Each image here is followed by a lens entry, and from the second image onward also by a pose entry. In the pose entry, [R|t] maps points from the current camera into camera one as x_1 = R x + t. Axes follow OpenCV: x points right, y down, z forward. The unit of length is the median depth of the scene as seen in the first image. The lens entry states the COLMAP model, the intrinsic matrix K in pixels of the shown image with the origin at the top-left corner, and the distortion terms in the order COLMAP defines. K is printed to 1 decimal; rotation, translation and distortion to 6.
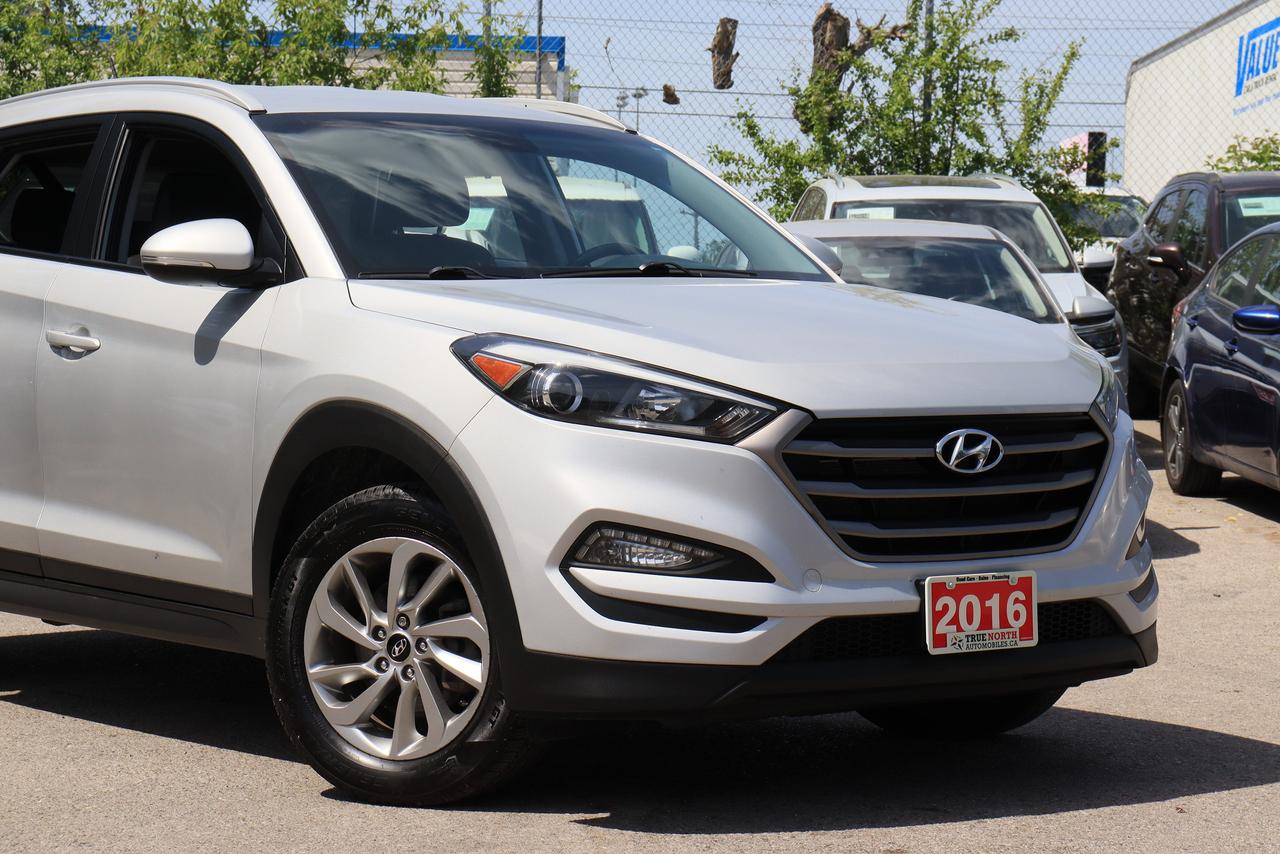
lens RADIAL K [[3156.1, 0, 639.7], [0, 3156.1, 428.9], [0, 0, 1]] dist [0.497247, 0.000000]
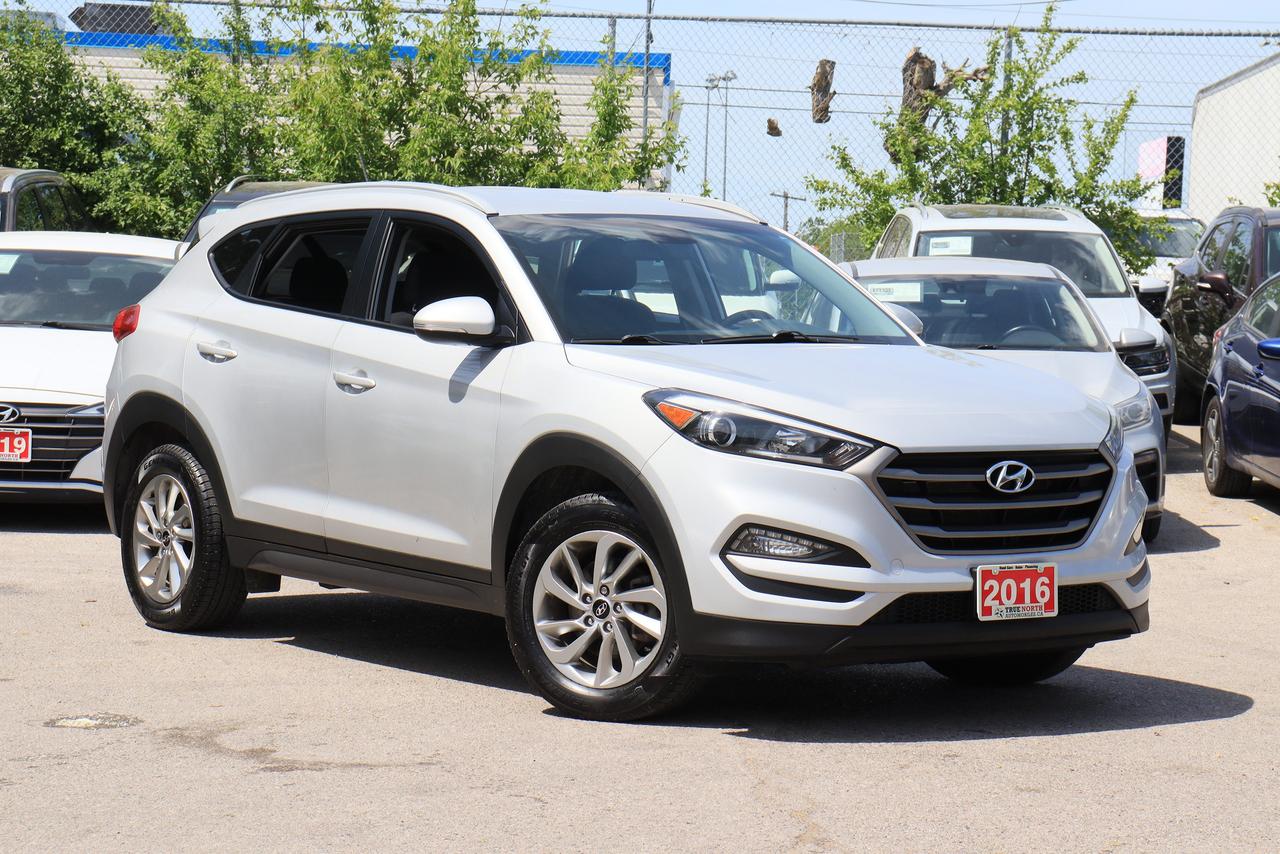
lens RADIAL K [[3156.1, 0, 641.9], [0, 3156.1, 434.4], [0, 0, 1]] dist [0.497247, 0.000000]
pose [[0.999569, 0.015428, -0.024979, -0.021852], [-0.015213, 0.999846, 0.008775, -0.019355], [0.025111, -0.008391, 0.999649, -0.367246]]
